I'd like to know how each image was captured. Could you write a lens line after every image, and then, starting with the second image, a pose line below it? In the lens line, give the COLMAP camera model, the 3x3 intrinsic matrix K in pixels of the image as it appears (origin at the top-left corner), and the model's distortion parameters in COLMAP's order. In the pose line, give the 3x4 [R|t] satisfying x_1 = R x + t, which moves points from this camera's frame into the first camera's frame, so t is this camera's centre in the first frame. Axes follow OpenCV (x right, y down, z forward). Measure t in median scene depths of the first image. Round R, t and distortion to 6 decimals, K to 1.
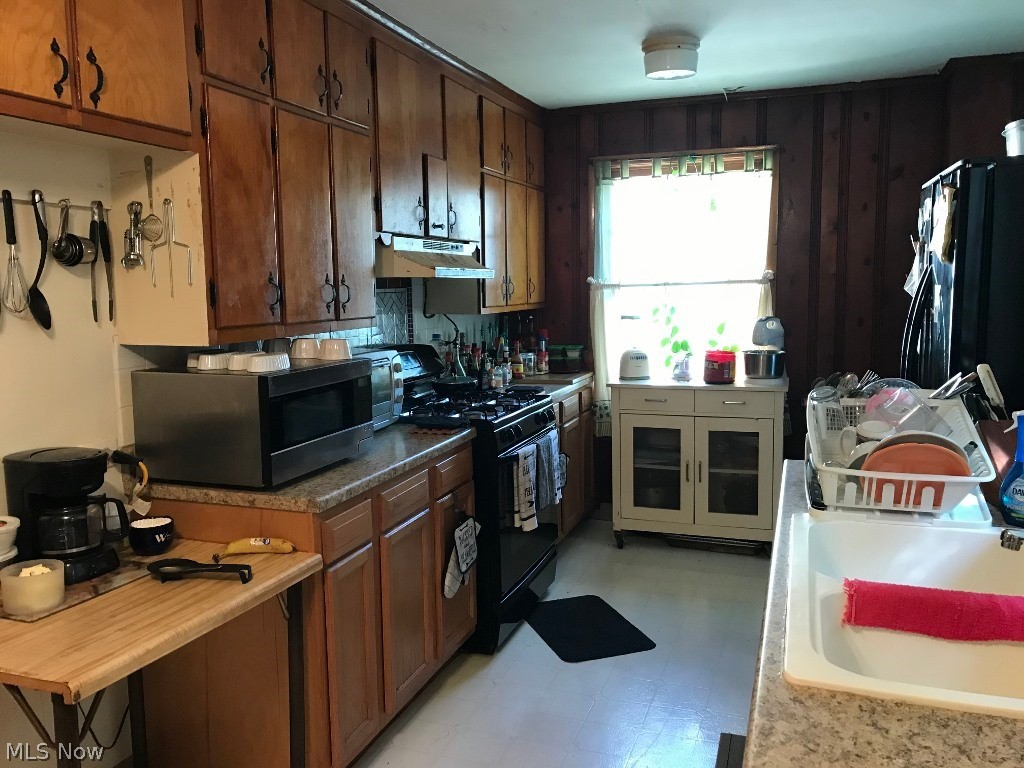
lens RADIAL K [[849.5, 0, 507.3], [0, 849.5, 385.3], [0, 0, 1]] dist [0.055227, -0.090024]
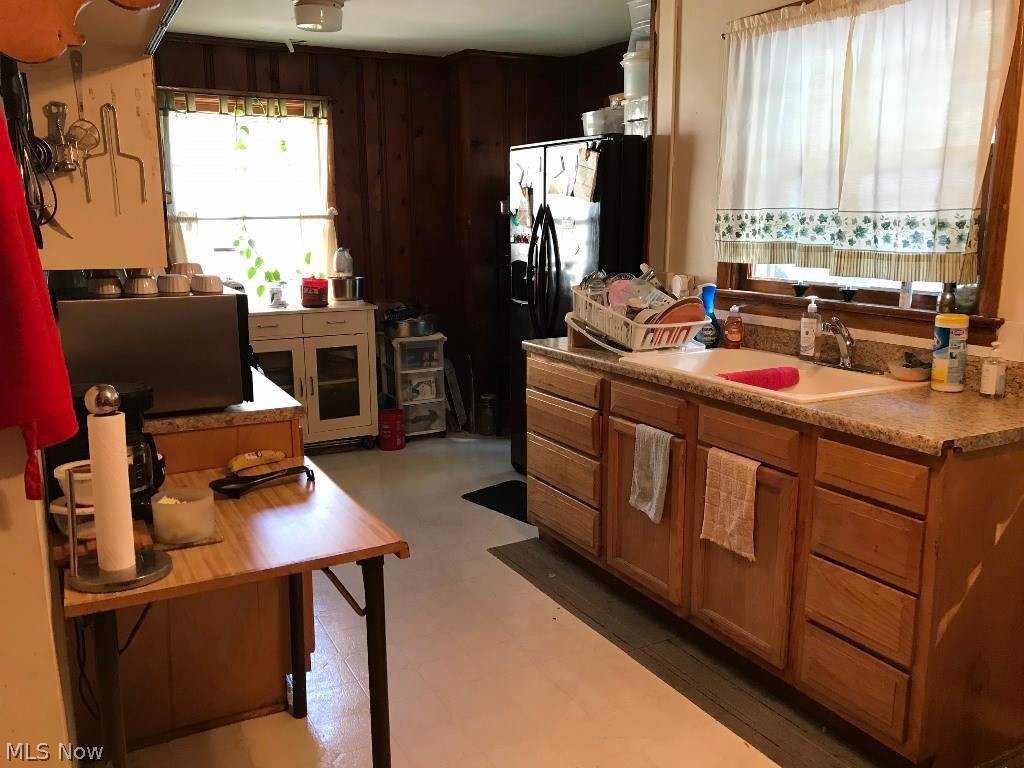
lens RADIAL K [[849.5, 0, 505.5], [0, 849.5, 383.2], [0, 0, 1]] dist [0.055227, -0.090024]
pose [[0.678528, -0.128459, 0.723255, -0.413057], [0.087109, 0.991714, 0.094419, 0.013372], [-0.729391, -0.001064, 0.684096, 0.039065]]
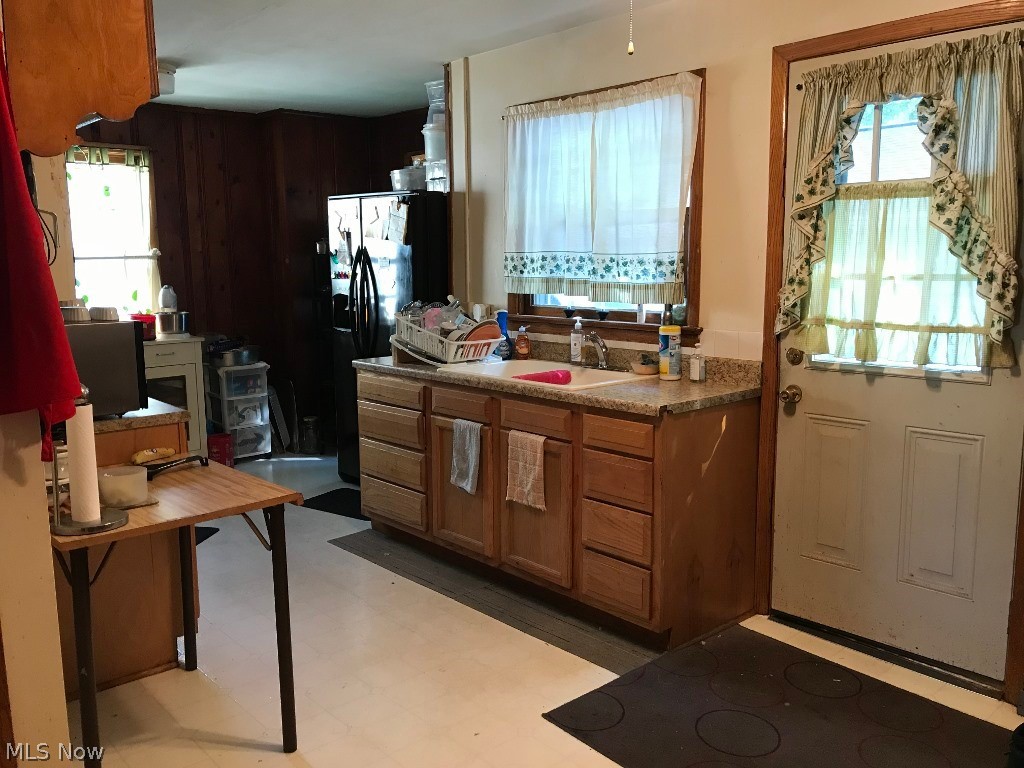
lens RADIAL K [[849.5, 0, 513.5], [0, 849.5, 381.8], [0, 0, 1]] dist [0.055227, -0.090024]
pose [[0.473840, -0.119318, 0.872490, -0.570718], [0.111108, 0.990961, 0.075178, 0.023010], [-0.873573, 0.061319, 0.482814, -0.043336]]
